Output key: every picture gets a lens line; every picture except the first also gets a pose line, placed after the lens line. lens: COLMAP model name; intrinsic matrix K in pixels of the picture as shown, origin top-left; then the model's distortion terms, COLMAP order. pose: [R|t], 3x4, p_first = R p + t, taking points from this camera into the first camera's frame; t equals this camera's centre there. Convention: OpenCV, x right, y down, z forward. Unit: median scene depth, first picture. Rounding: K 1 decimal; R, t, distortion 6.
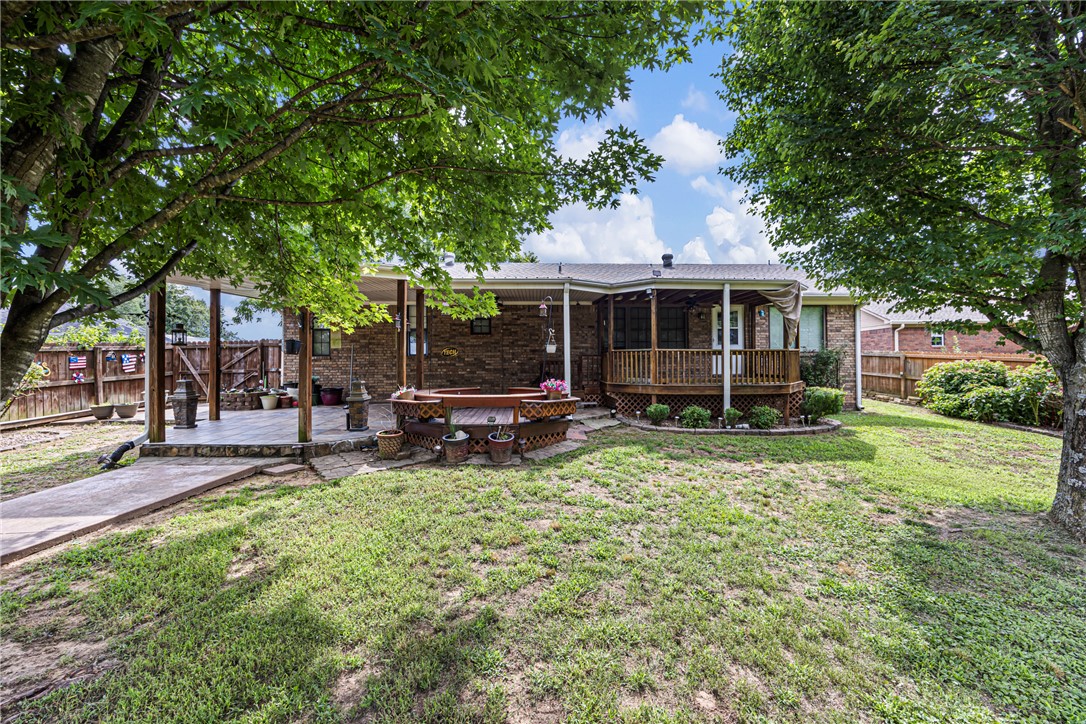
lens RADIAL K [[424.5, 0, 546.2], [0, 424.5, 360.6], [0, 0, 1]] dist [0.001673, 0.000020]
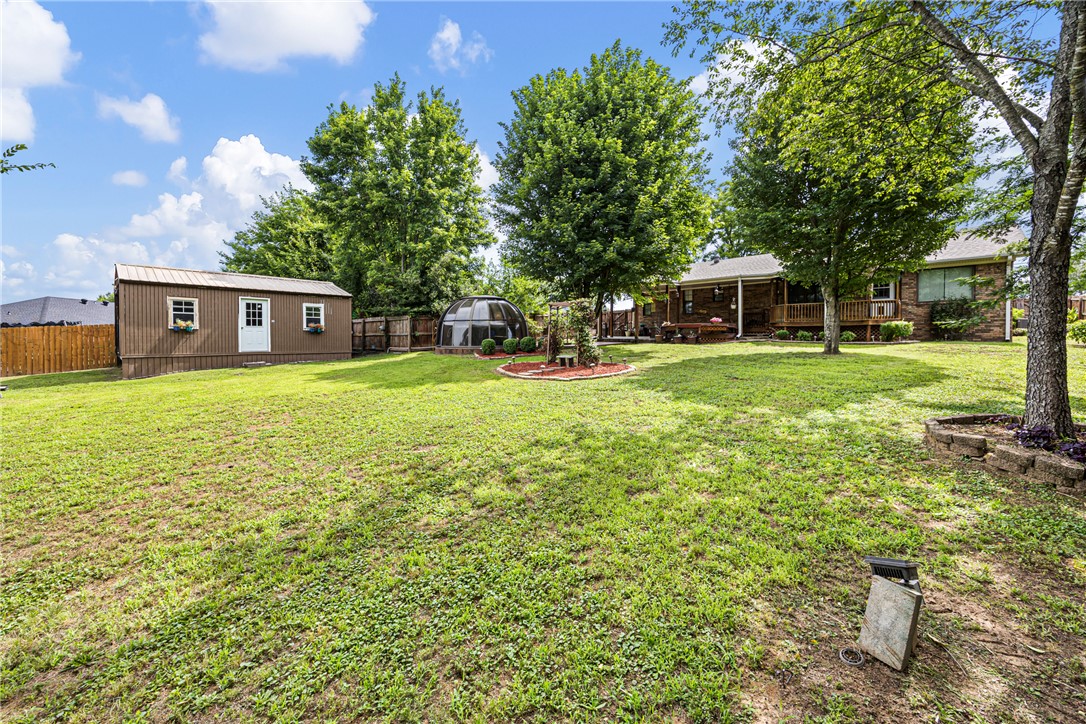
lens RADIAL K [[424.5, 0, 539.3], [0, 424.5, 341.1], [0, 0, 1]] dist [0.001673, 0.000020]
pose [[0.691873, 0.007427, -0.721981, 0.772259], [0.009002, 0.999781, 0.018911, 0.085269], [0.721963, -0.019583, 0.691654, -1.077625]]
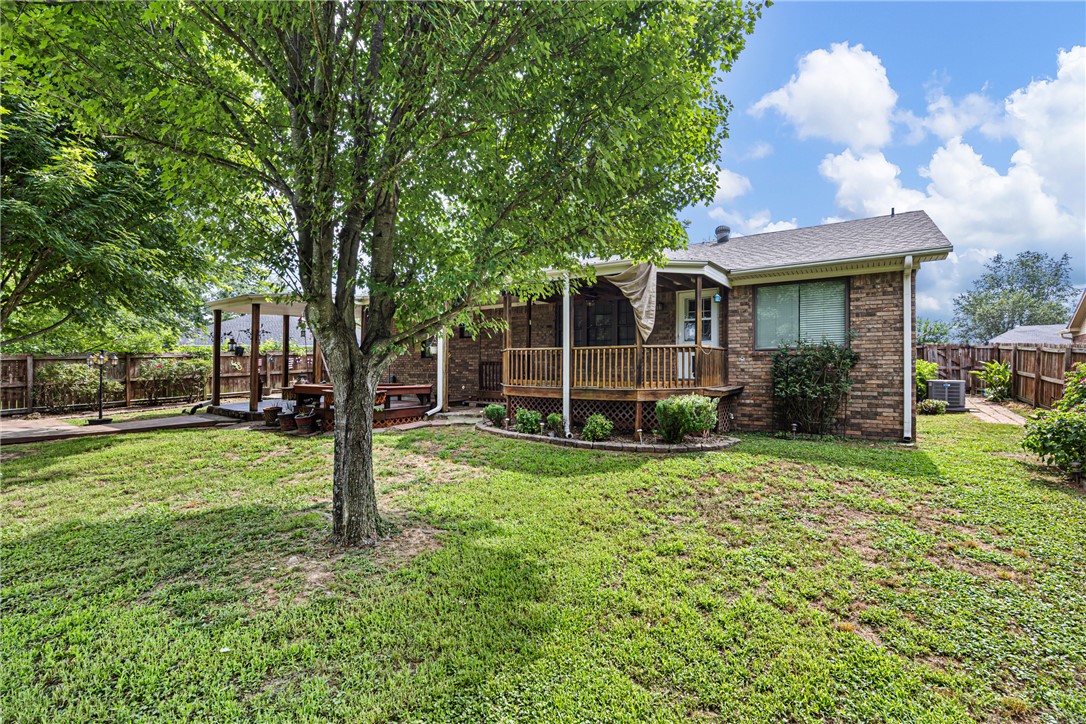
lens RADIAL K [[477.1, 0, 541.3], [0, 477.1, 363.1], [0, 0, 1]] dist [-0.014090, -0.000140]
pose [[0.792259, 0.000775, -0.610184, 0.828622], [-0.003697, 0.999987, -0.003530, 0.008324], [0.610173, 0.005052, 0.792252, 0.153570]]
